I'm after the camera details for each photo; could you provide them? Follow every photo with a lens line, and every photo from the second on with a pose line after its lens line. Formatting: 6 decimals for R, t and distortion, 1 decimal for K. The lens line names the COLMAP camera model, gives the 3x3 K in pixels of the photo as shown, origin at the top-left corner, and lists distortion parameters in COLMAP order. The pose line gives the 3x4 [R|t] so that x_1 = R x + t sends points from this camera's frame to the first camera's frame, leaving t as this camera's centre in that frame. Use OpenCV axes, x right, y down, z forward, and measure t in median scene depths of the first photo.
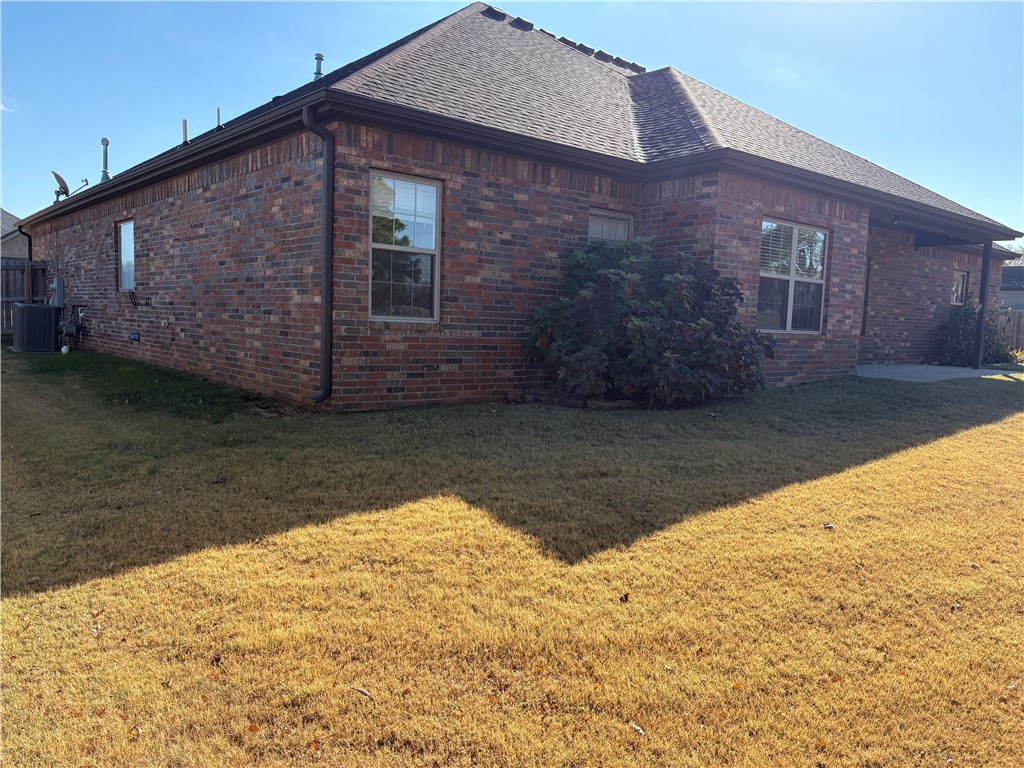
lens RADIAL K [[778.2, 0, 511.9], [0, 778.2, 384.7], [0, 0, 1]] dist [0.031237, -0.033833]
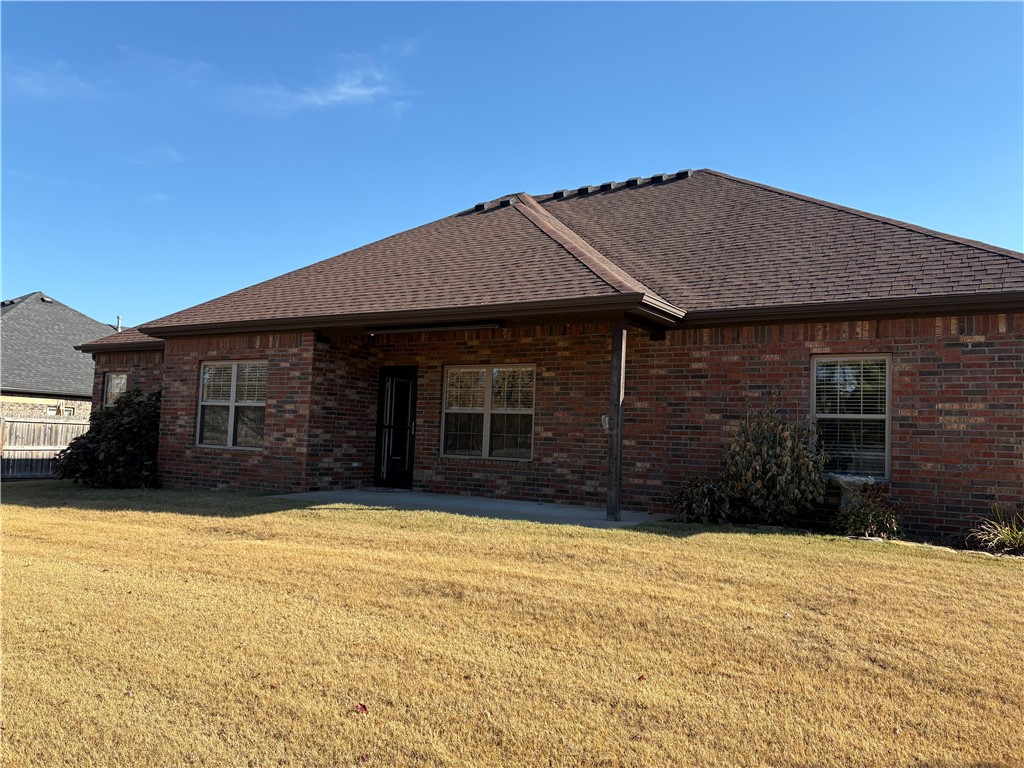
lens RADIAL K [[778.2, 0, 522.4], [0, 778.2, 385.5], [0, 0, 1]] dist [0.031237, -0.033833]
pose [[0.307107, -0.091396, -0.947276, 1.550213], [-0.106238, 0.985864, -0.129562, -0.049994], [0.945727, 0.140426, 0.293056, 0.989992]]
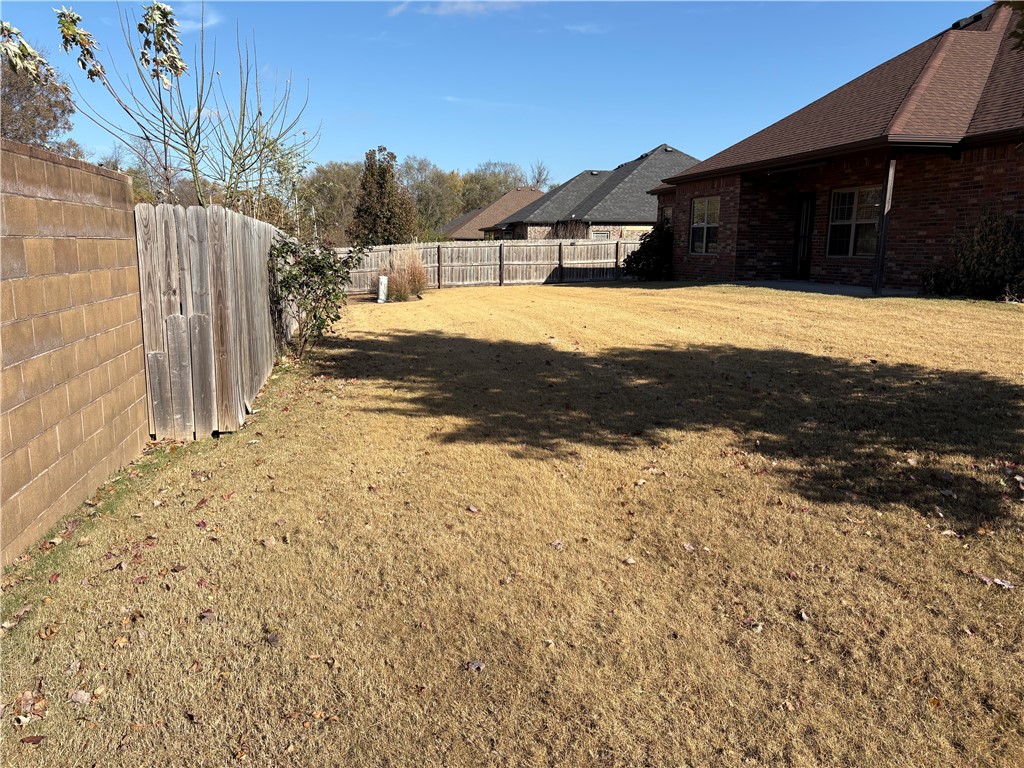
lens RADIAL K [[778.2, 0, 517.9], [0, 778.2, 400.3], [0, 0, 1]] dist [0.031237, -0.033833]
pose [[-0.473159, 0.132784, -0.870913, 2.142817], [-0.100189, 0.974052, 0.202941, -0.057179], [0.875262, 0.183279, -0.447578, 1.424544]]
